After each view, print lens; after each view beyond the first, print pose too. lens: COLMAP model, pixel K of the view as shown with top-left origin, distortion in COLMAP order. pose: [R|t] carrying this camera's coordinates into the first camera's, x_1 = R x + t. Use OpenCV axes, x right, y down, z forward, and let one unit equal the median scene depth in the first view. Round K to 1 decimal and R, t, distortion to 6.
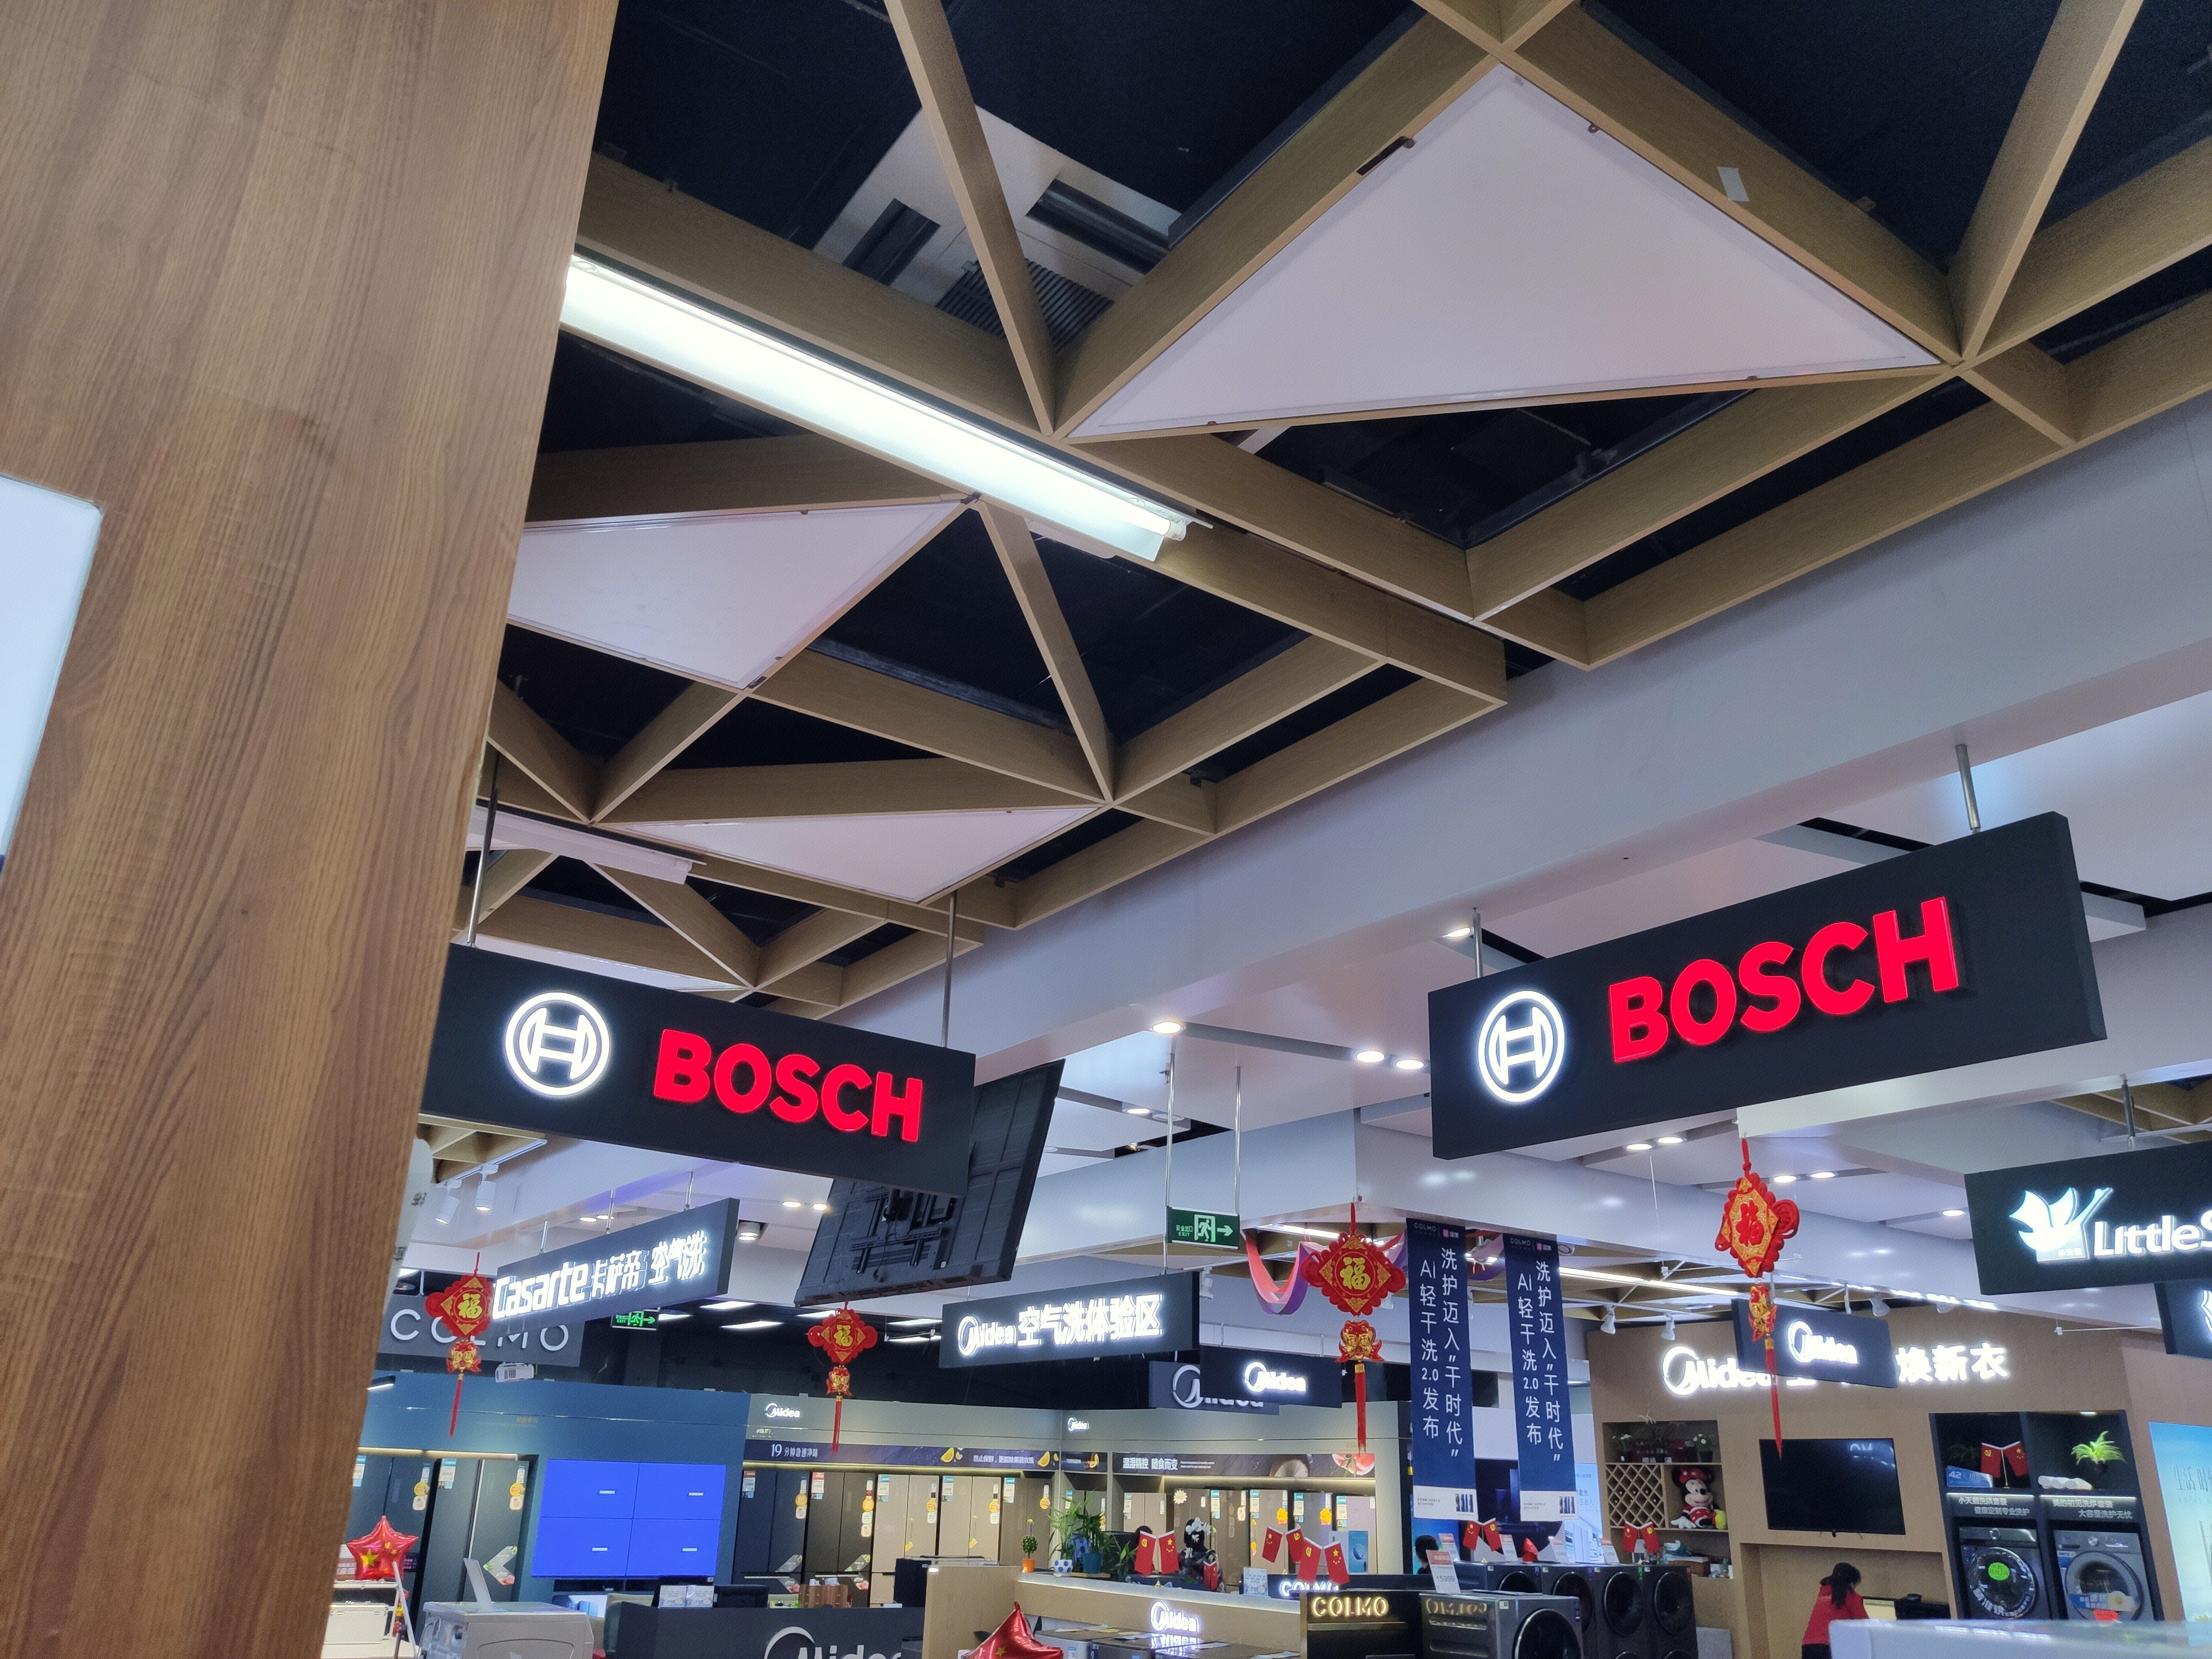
lens RADIAL K [[1662.1, 0, 1106.0], [0, 1662.1, 829.5], [0, 0, 1]] dist [0.042963, -0.121242]
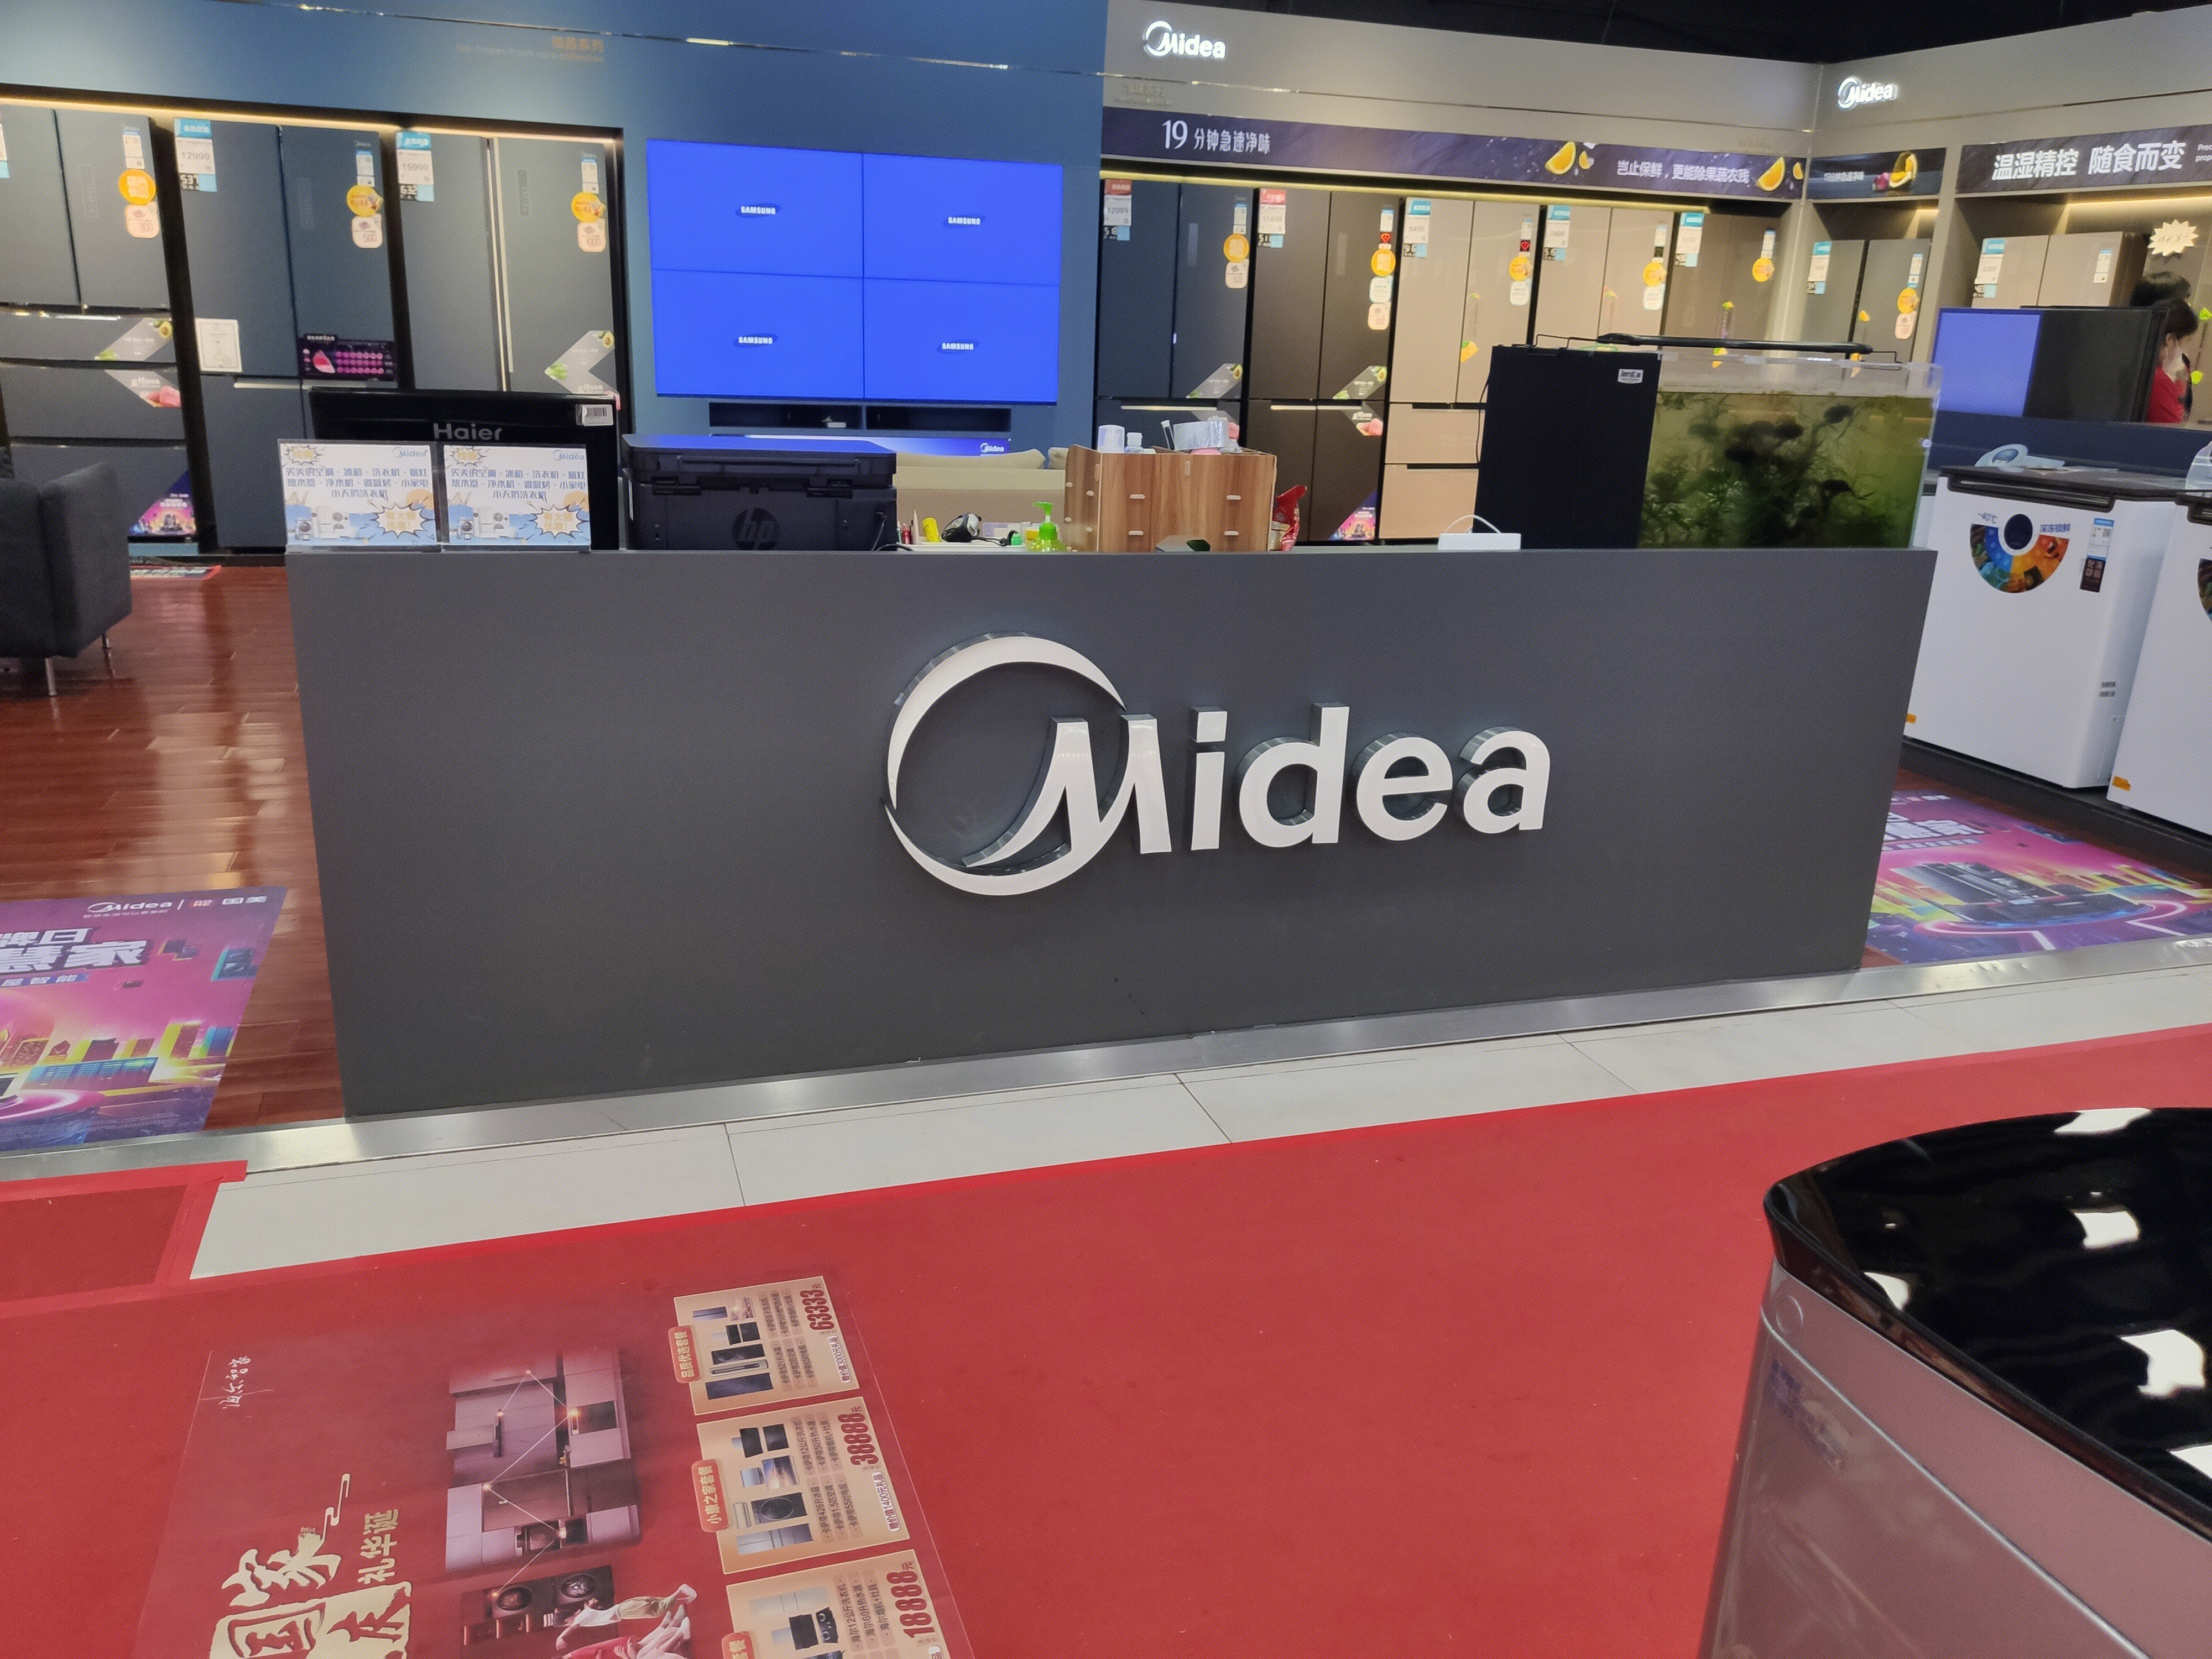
lens RADIAL K [[1754.0, 0, 1108.3], [0, 1754.0, 867.9], [0, 0, 1]] dist [0.015633, -0.003351]
pose [[0.960330, 0.093304, -0.262795, -0.071895], [0.092298, 0.782908, 0.615253, 0.228782], [0.263150, -0.615101, 0.743238, 0.513758]]
